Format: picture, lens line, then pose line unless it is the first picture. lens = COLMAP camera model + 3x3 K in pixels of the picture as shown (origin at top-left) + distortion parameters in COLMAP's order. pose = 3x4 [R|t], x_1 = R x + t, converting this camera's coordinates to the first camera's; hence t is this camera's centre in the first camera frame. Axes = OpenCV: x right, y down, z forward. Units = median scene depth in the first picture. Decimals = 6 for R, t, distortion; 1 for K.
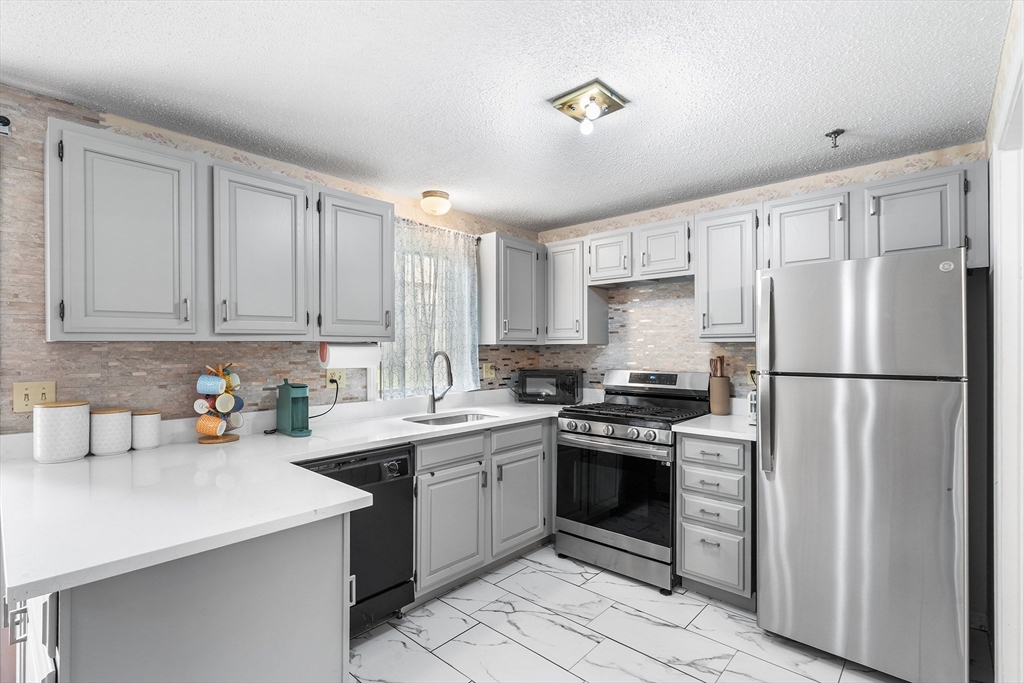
lens RADIAL K [[479.7, 0, 512.3], [0, 479.7, 346.3], [0, 0, 1]] dist [-0.005524, -0.000740]
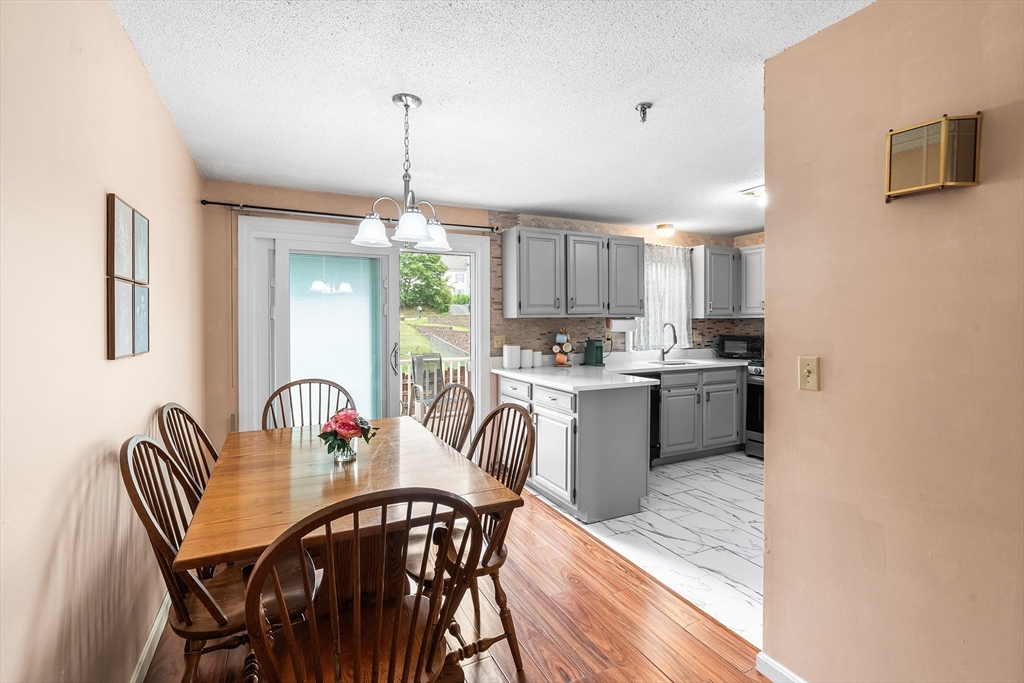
lens RADIAL K [[479.7, 0, 524.2], [0, 479.7, 328.6], [0, 0, 1]] dist [-0.005524, -0.000740]
pose [[0.936408, 0.004032, -0.350890, -0.040124], [0.002701, 0.999822, 0.018695, -0.001100], [0.350903, -0.018453, 0.936230, -0.751260]]
